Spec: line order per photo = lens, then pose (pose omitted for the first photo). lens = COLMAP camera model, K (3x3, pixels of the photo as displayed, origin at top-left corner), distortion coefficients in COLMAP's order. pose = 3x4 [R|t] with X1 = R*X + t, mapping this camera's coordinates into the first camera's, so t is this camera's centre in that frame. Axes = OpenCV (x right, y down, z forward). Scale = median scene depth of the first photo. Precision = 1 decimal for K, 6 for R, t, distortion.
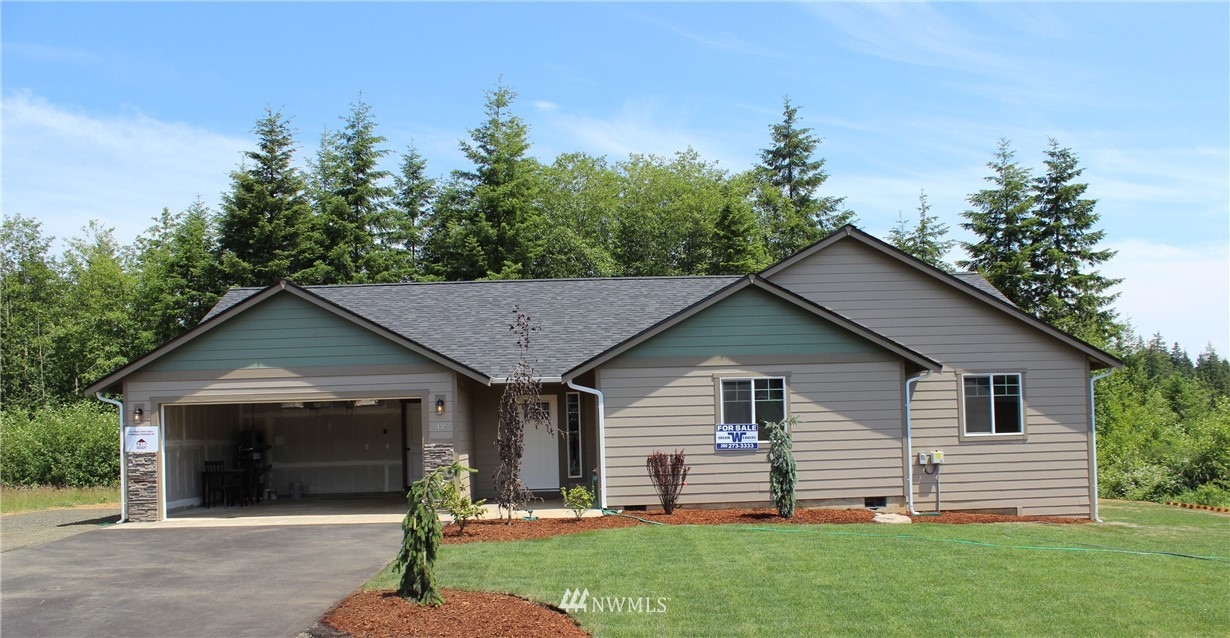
lens RADIAL K [[1056.1, 0, 616.4], [0, 1056.1, 409.3], [0, 0, 1]] dist [-0.135957, 0.006511]
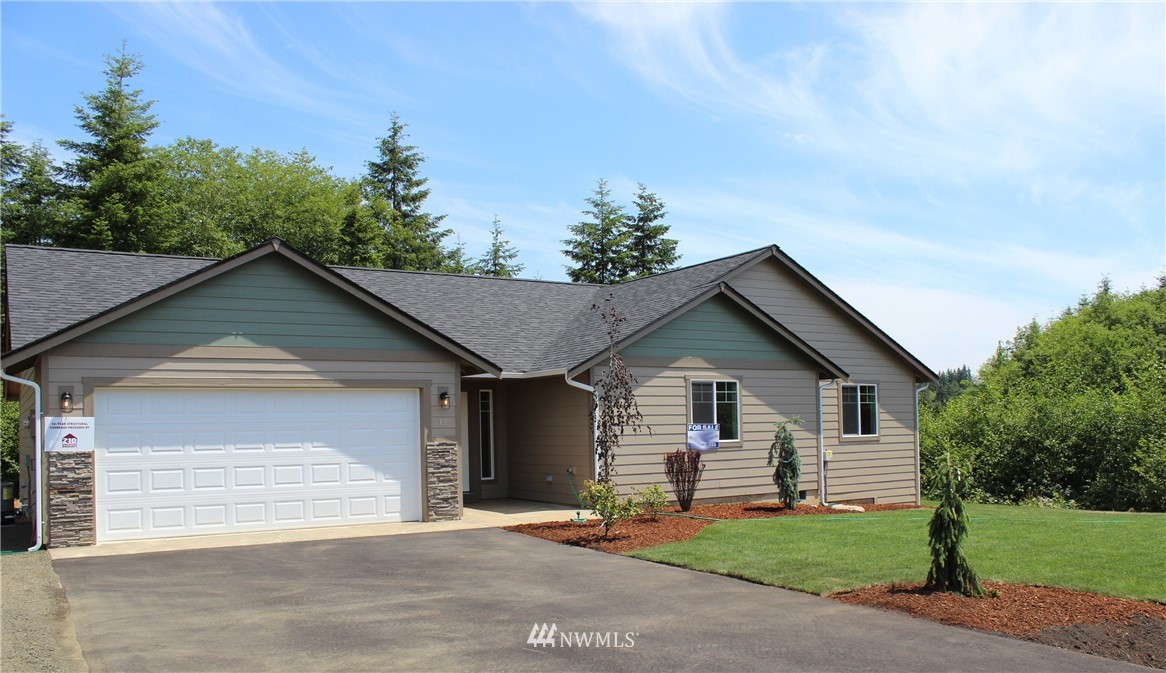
lens RADIAL K [[977.6, 0, 580.8], [0, 977.6, 402.6], [0, 0, 1]] dist [-0.100447, 0.007311]
pose [[0.862483, 0.023773, 0.505527, -0.461607], [-0.016408, 0.999684, -0.019019, 0.012694], [-0.505820, 0.008109, 0.862601, 0.214938]]
